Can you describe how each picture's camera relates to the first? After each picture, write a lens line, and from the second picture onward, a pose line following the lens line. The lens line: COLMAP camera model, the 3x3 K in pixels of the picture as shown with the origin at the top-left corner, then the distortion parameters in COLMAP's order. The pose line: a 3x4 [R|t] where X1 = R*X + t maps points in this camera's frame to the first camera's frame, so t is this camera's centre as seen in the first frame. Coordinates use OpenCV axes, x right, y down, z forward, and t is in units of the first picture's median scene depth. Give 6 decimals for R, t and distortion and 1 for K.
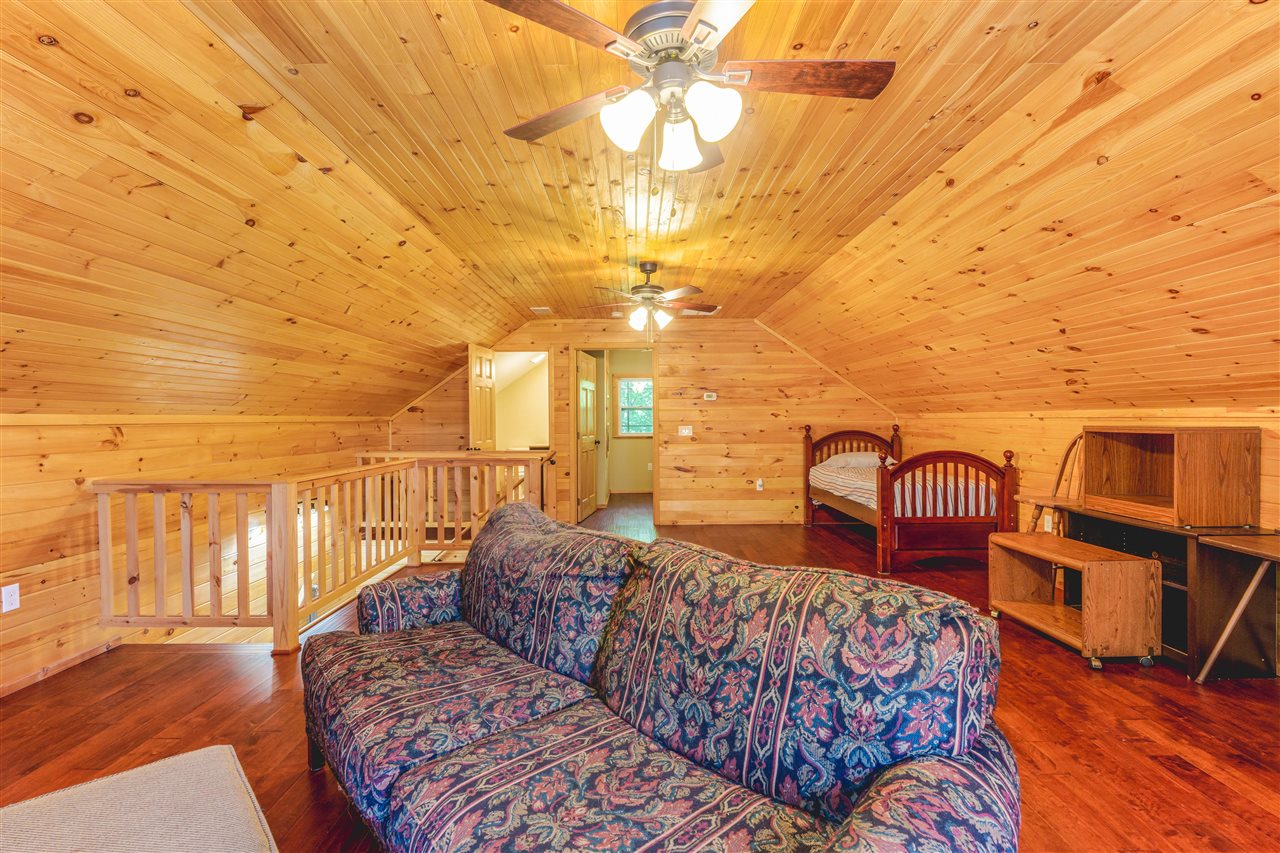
lens RADIAL K [[573.2, 0, 645.2], [0, 573.2, 430.6], [0, 0, 1]] dist [-0.005953, 0.005907]
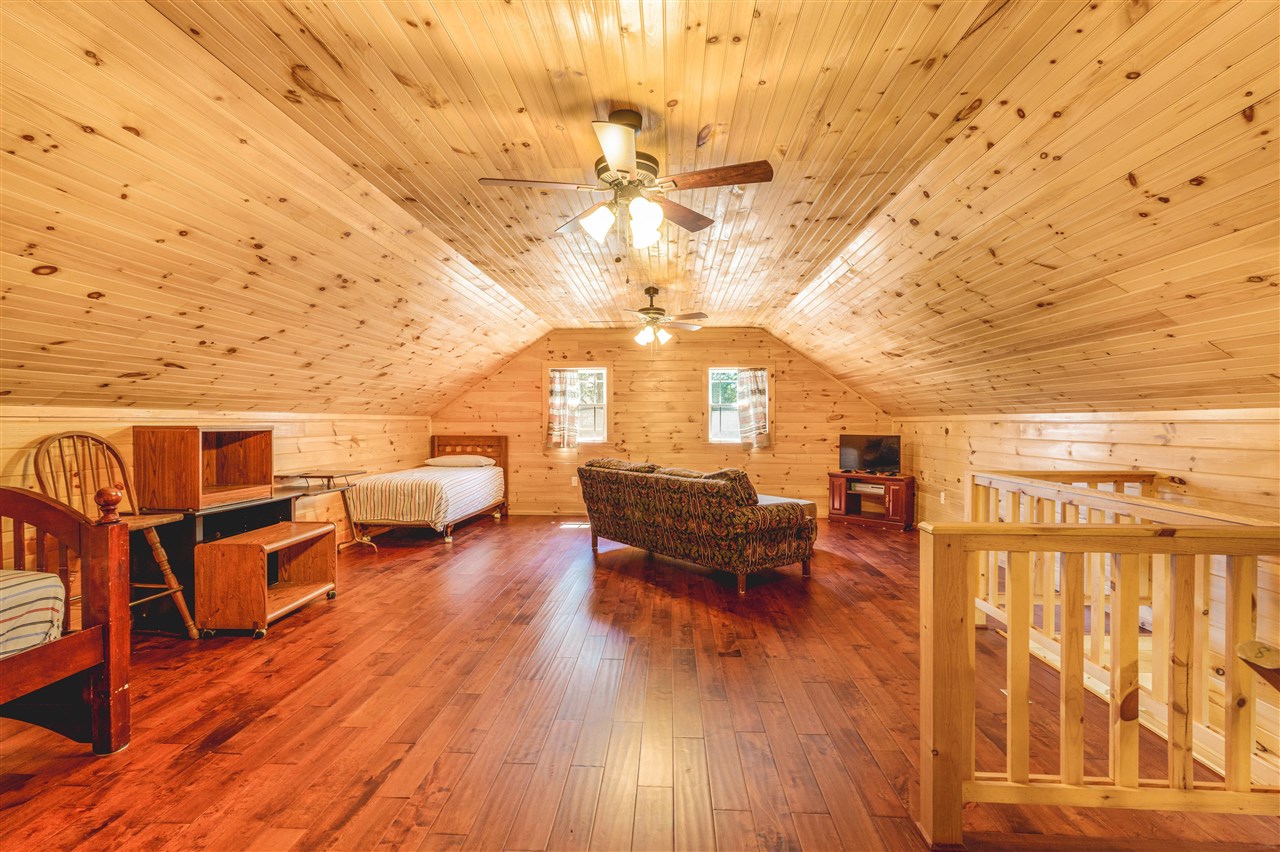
lens RADIAL K [[573.2, 0, 641.7], [0, 573.2, 429.4], [0, 0, 1]] dist [-0.005953, 0.005907]
pose [[-0.998152, 0.003171, 0.060684, -0.024480], [0.005155, 0.999456, 0.032568, -0.015615], [-0.060548, 0.032821, -0.997626, 0.974536]]
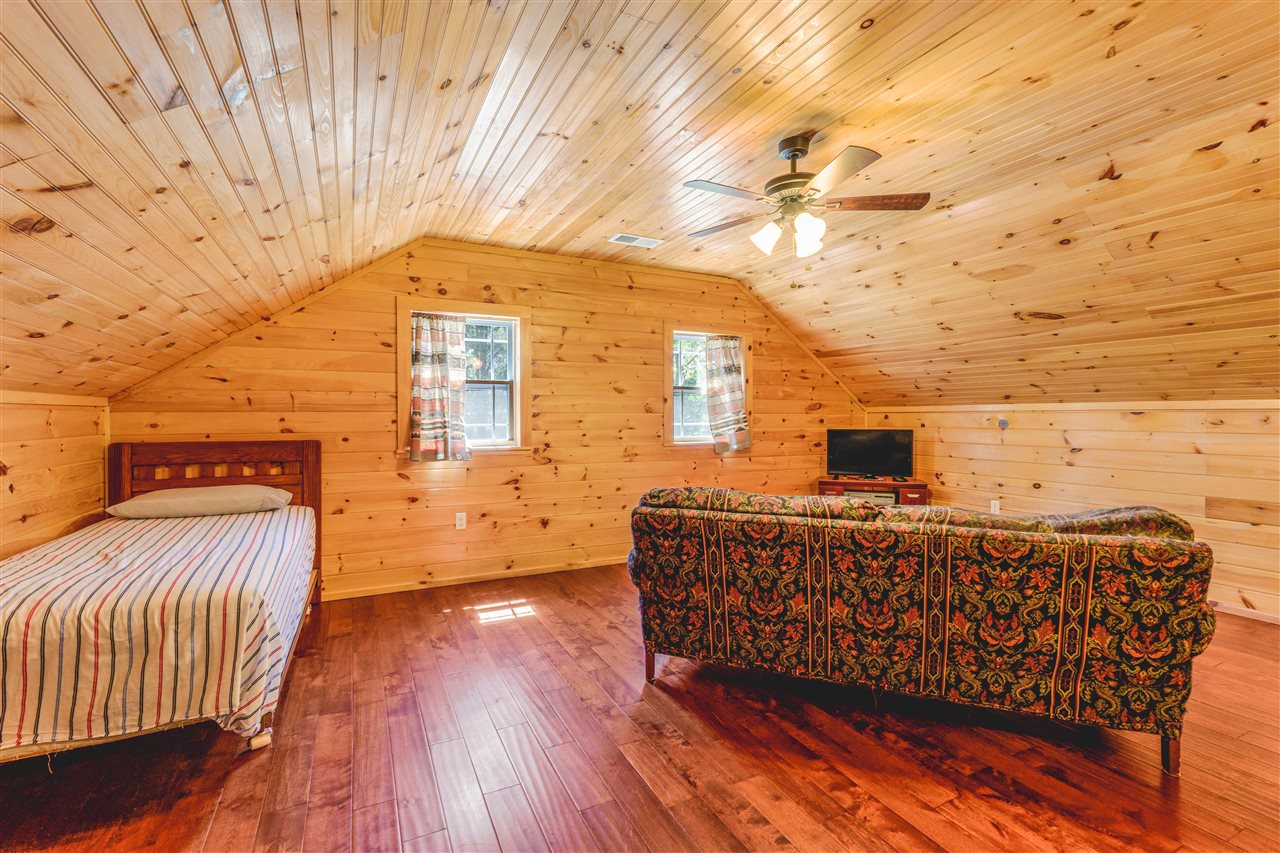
lens RADIAL K [[573.2, 0, 641.3], [0, 573.2, 416.1], [0, 0, 1]] dist [-0.005953, 0.005907]
pose [[-0.894818, 0.004844, -0.446405, 0.265801], [-0.004639, 0.999786, 0.020147, -0.003643], [0.446408, 0.020098, -0.894604, 0.511606]]
